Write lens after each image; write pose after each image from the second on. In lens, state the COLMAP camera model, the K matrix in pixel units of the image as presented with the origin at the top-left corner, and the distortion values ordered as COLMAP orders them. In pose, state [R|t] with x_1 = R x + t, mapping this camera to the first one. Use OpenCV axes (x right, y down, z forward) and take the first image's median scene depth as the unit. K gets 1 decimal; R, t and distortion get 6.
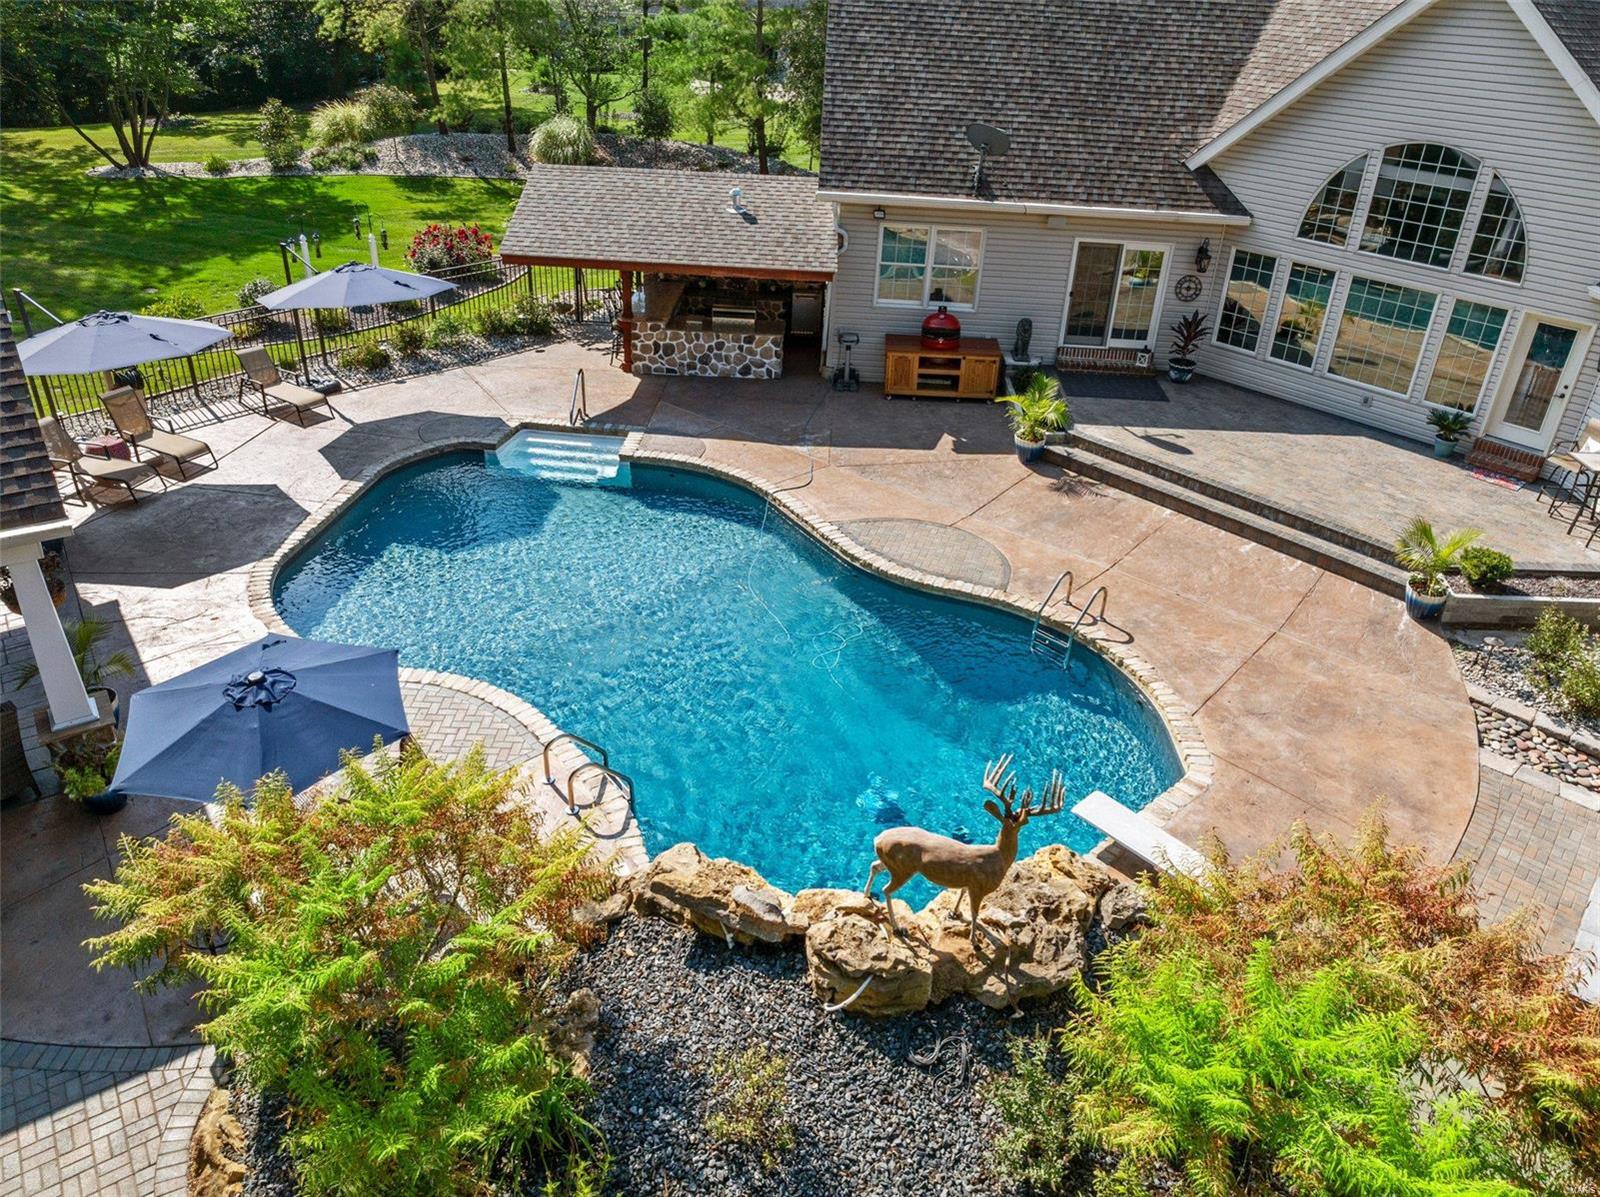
lens RADIAL K [[1115.6, 0, 807.2], [0, 1115.6, 599.0], [0, 0, 1]] dist [-0.039312, -0.001422]
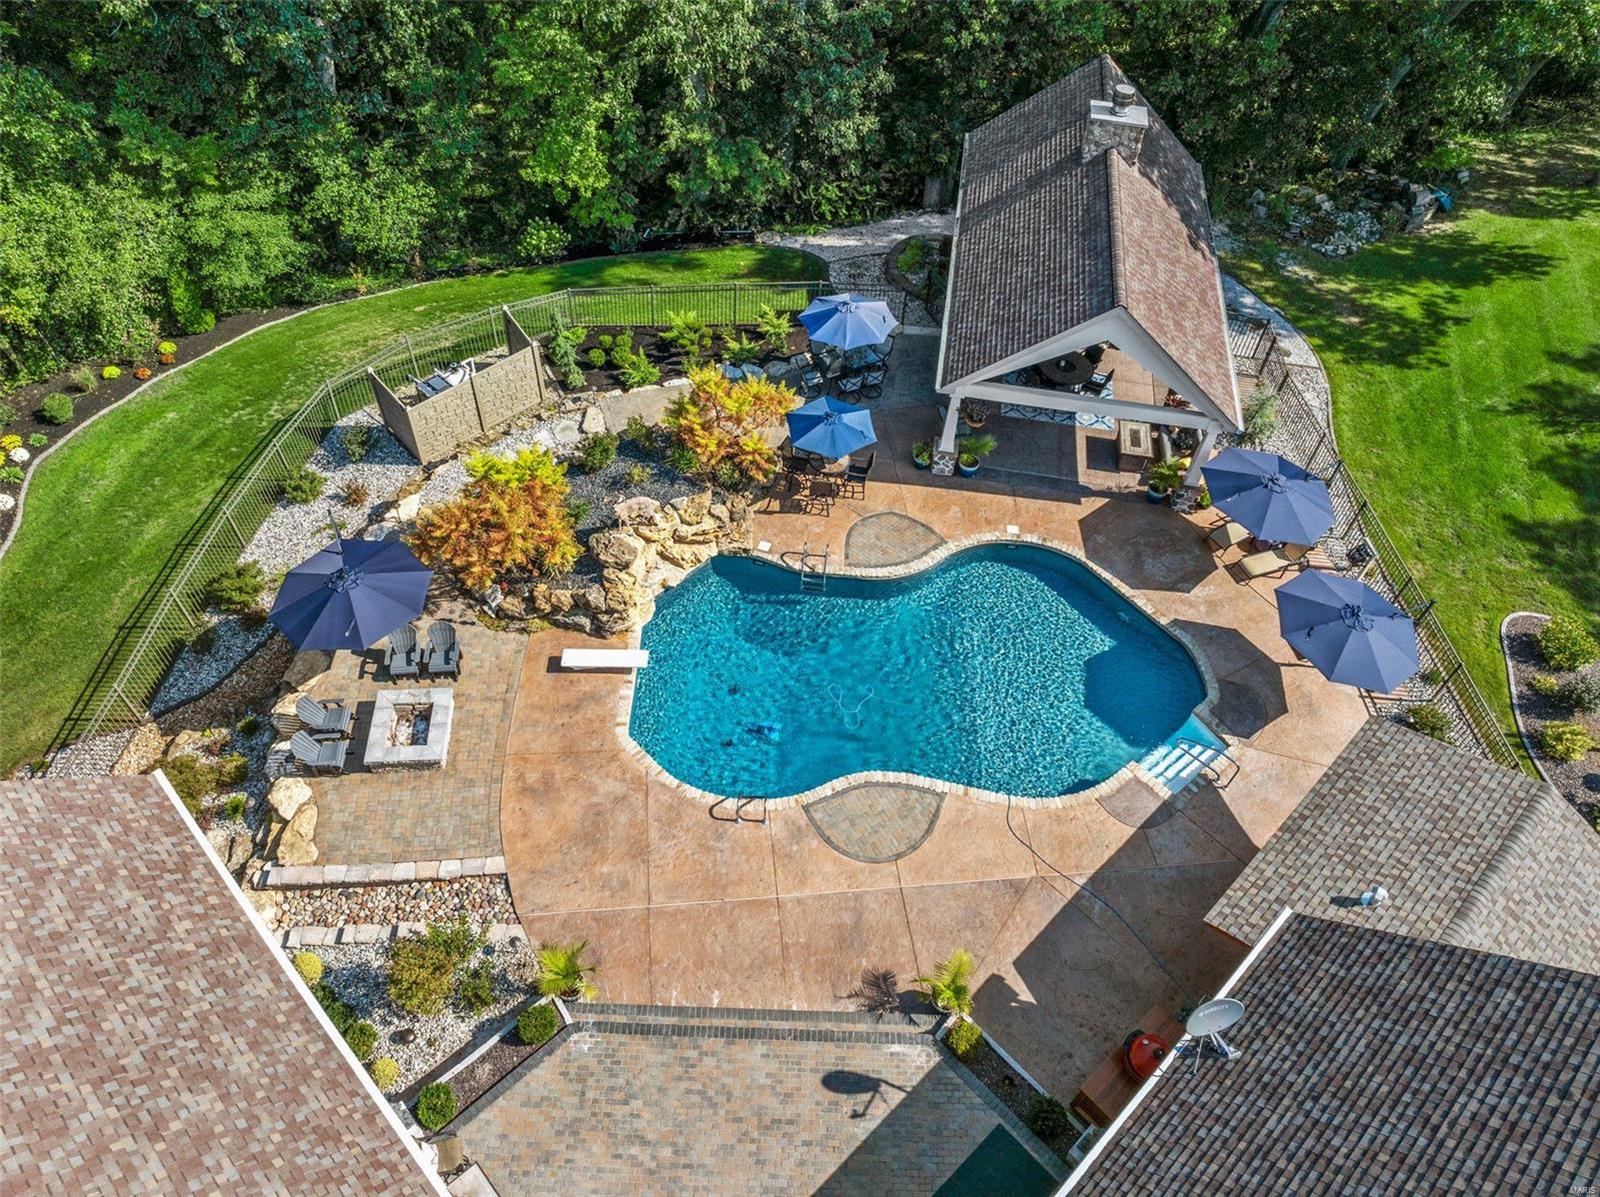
lens RADIAL K [[1115.6, 0, 801.0], [0, 1115.6, 594.5], [0, 0, 1]] dist [-0.039312, -0.001422]
pose [[-0.696422, 0.494946, -0.519639, 0.724364], [-0.422907, 0.301952, 0.854386, -1.218960], [0.579781, 0.814772, -0.000969, 0.683321]]
